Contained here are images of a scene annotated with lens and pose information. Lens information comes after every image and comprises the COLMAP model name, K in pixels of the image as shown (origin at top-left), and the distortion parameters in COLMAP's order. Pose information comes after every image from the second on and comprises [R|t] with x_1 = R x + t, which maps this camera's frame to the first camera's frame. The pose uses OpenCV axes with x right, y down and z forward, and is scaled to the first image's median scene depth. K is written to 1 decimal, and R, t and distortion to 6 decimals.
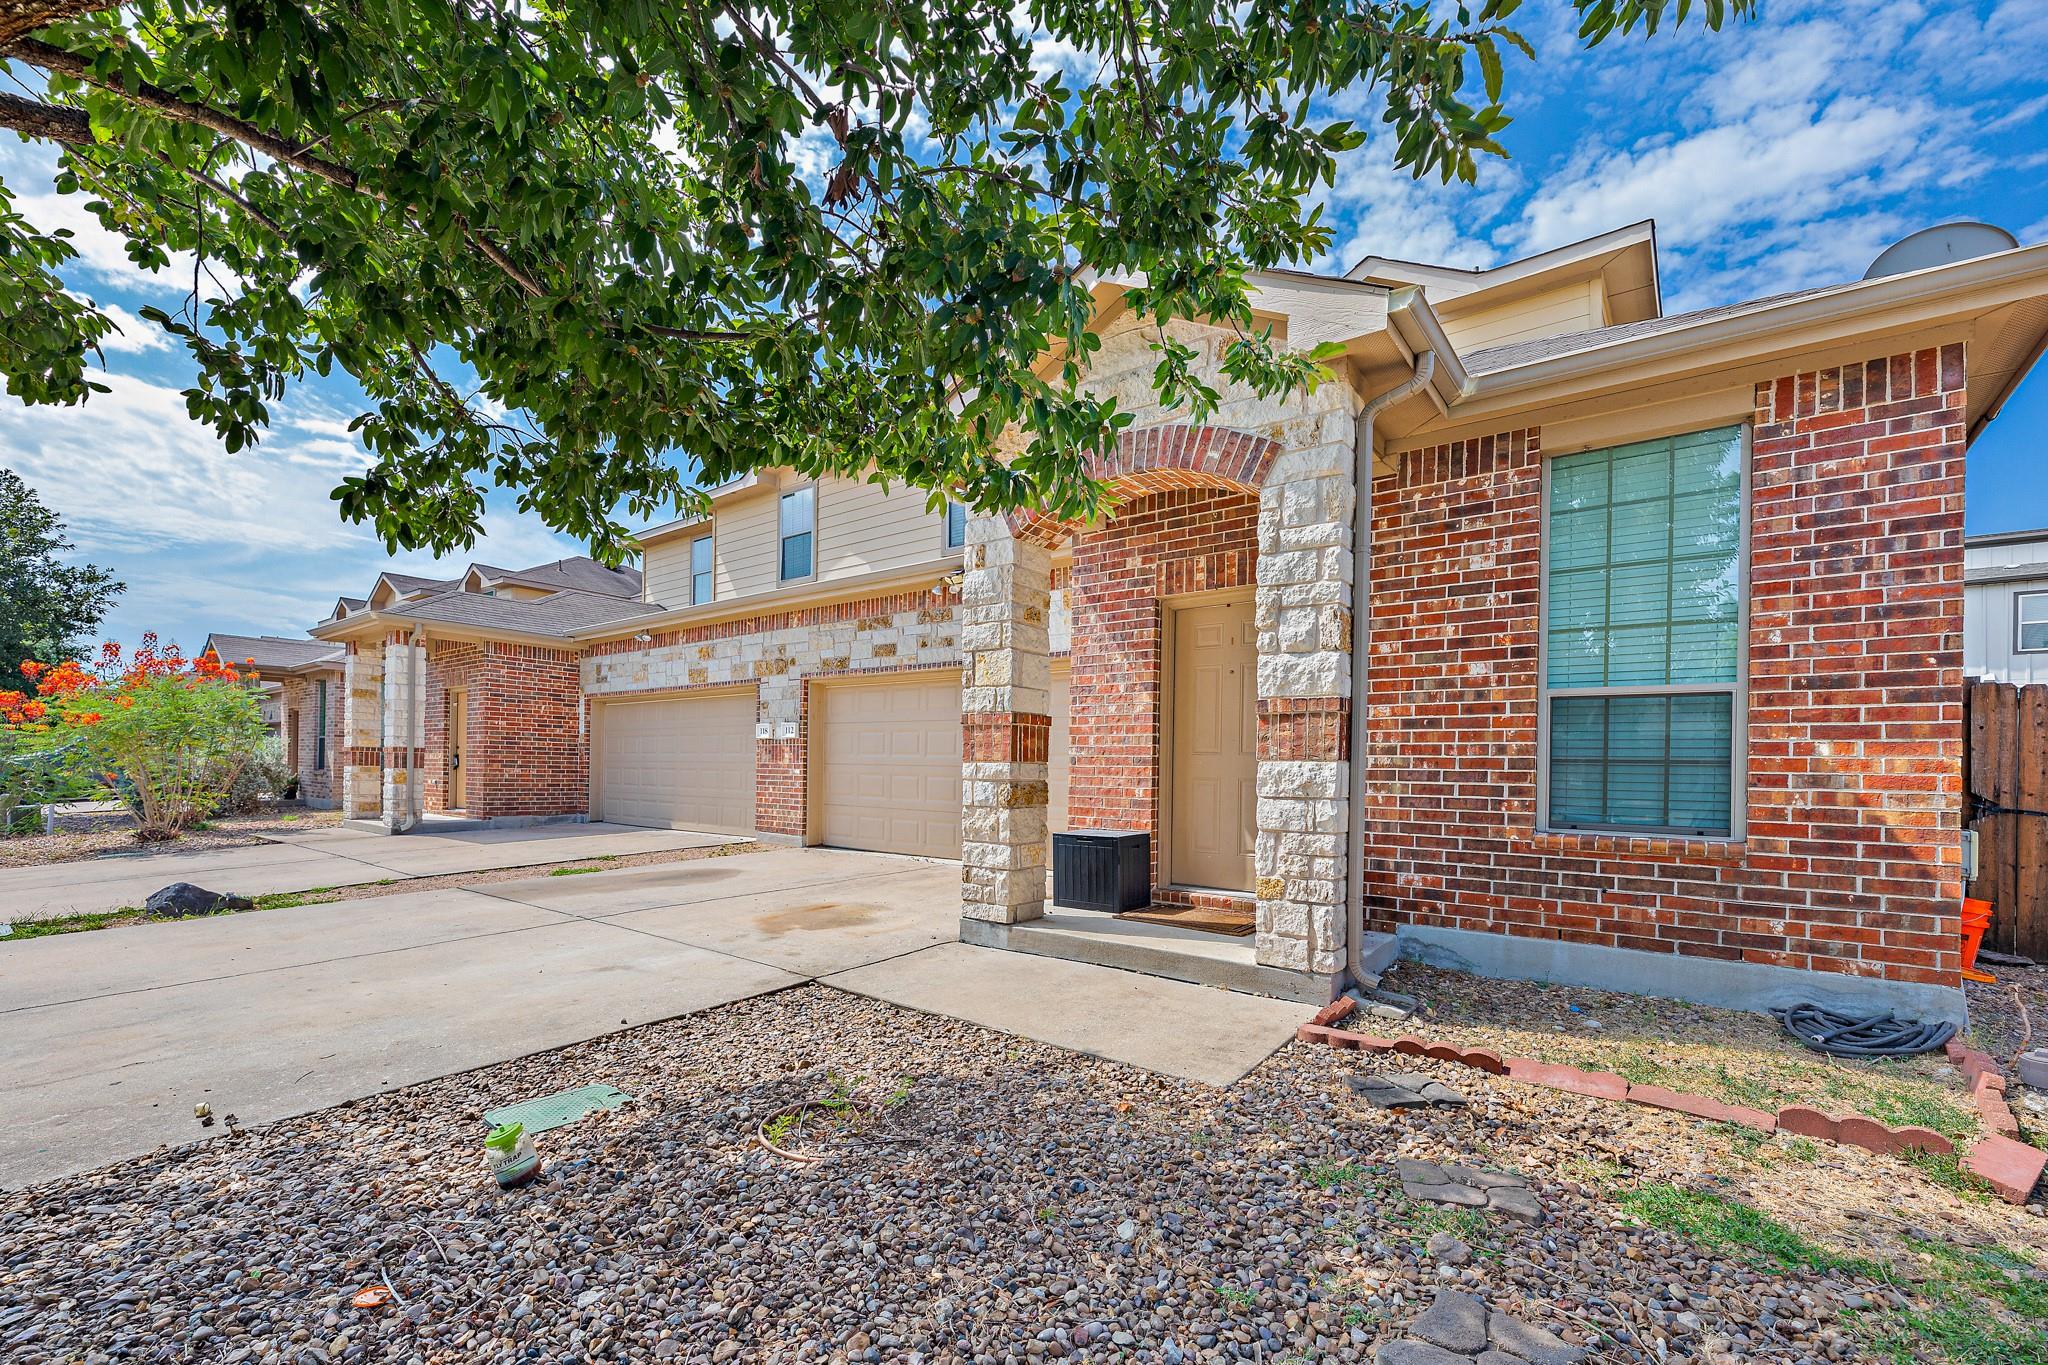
lens RADIAL K [[859.2, 0, 1016.2], [0, 859.2, 775.0], [0, 0, 1]] dist [-0.000357, -0.000031]
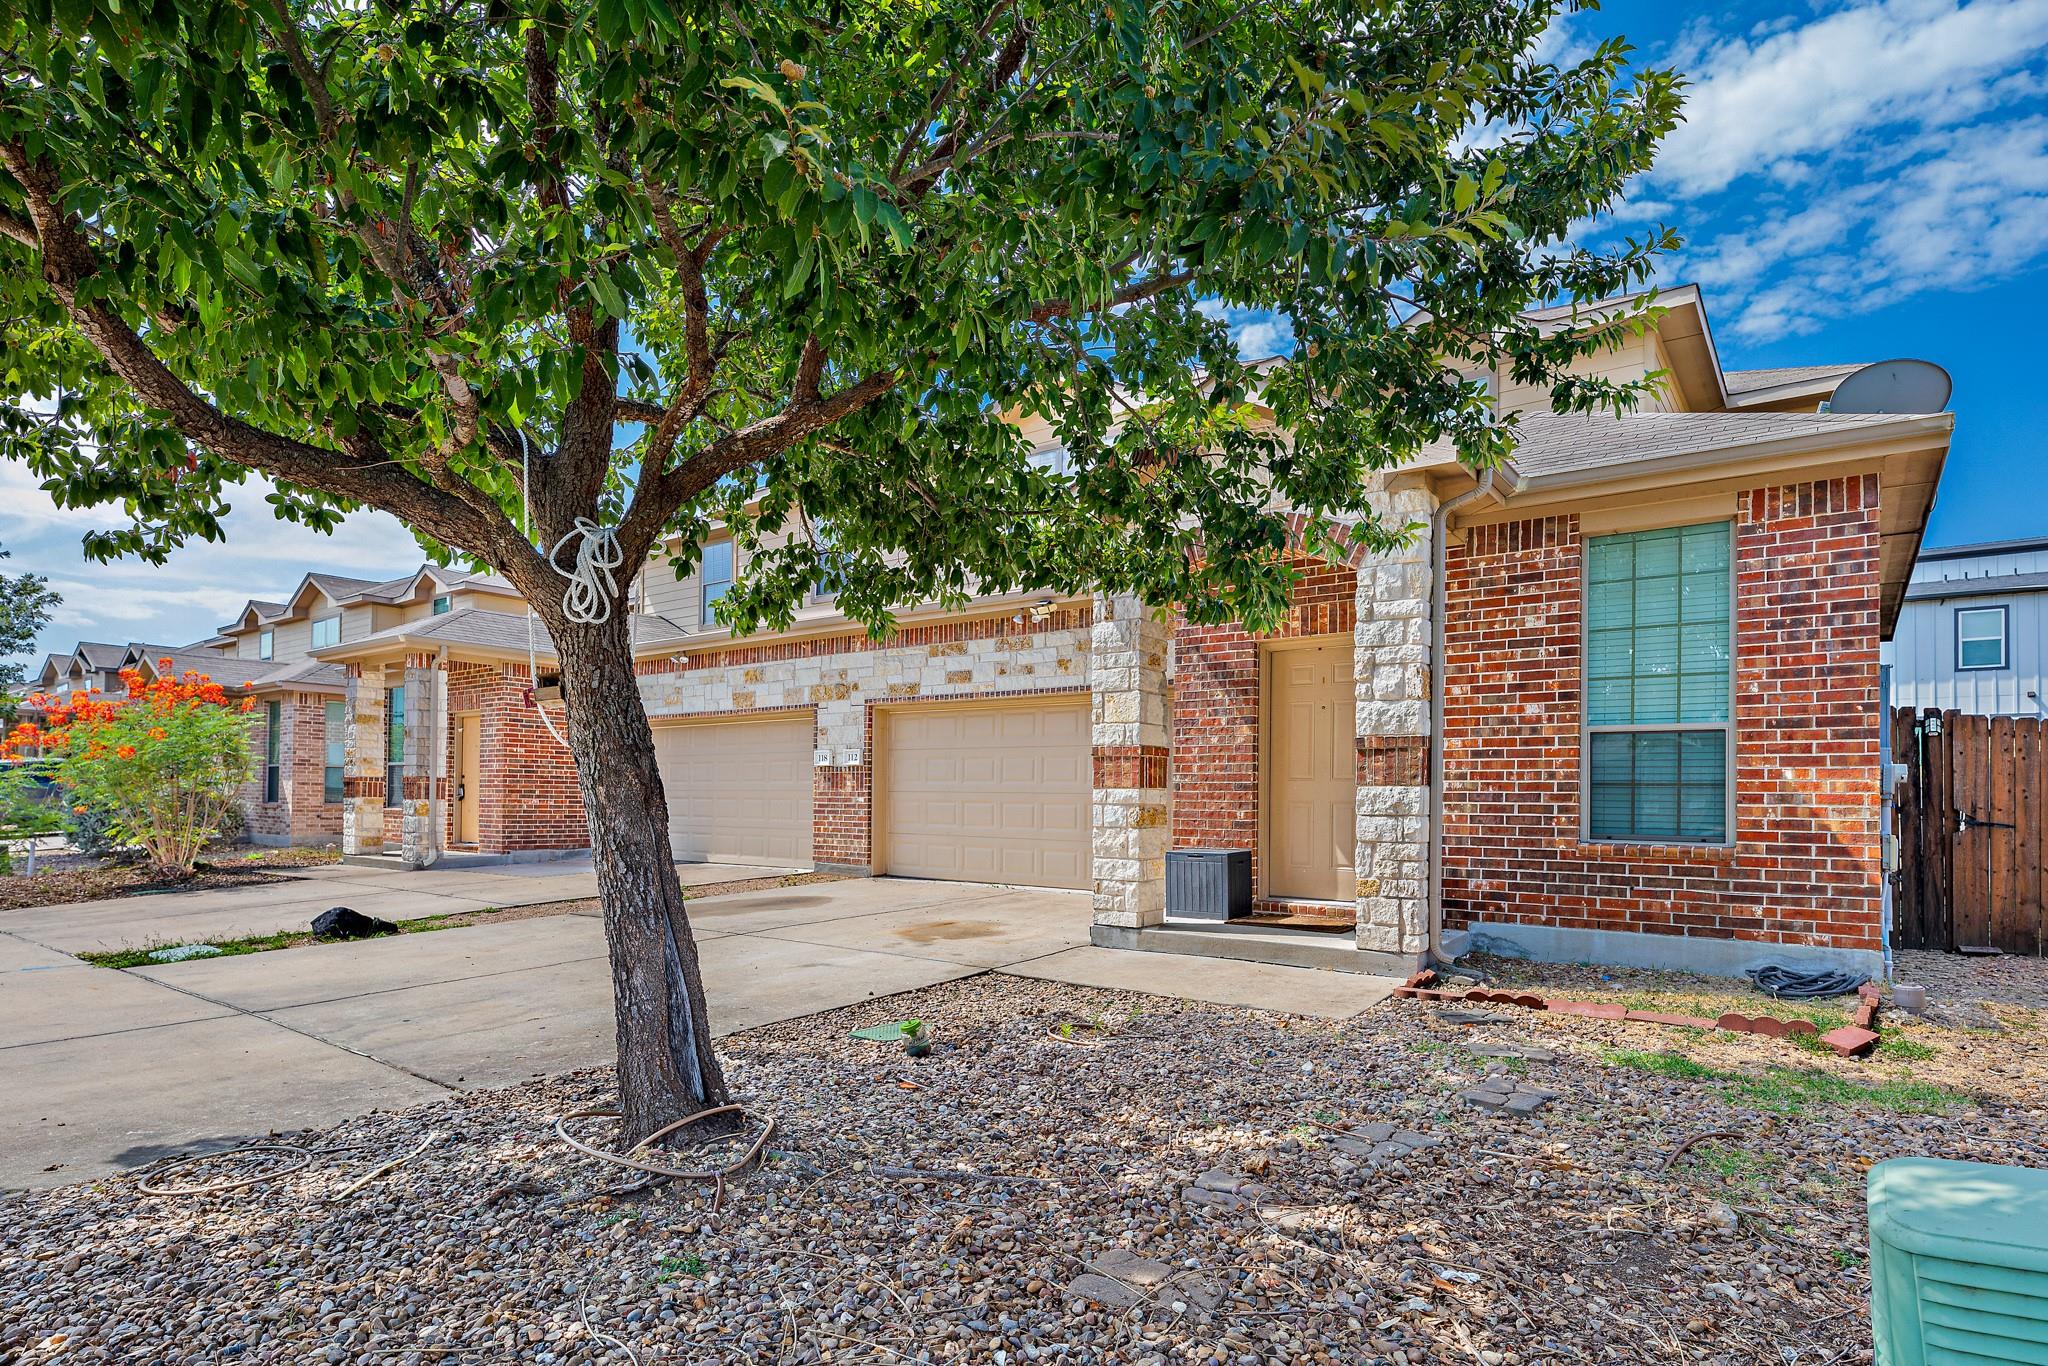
lens RADIAL K [[1065.4, 0, 1035.2], [0, 1065.4, 798.9], [0, 0, 1]] dist [0.000648, -0.000154]
pose [[0.999585, -0.007288, 0.027858, -0.225634], [0.007426, 0.999961, -0.004880, 0.006200], [-0.027821, 0.005085, 0.999600, -0.526569]]
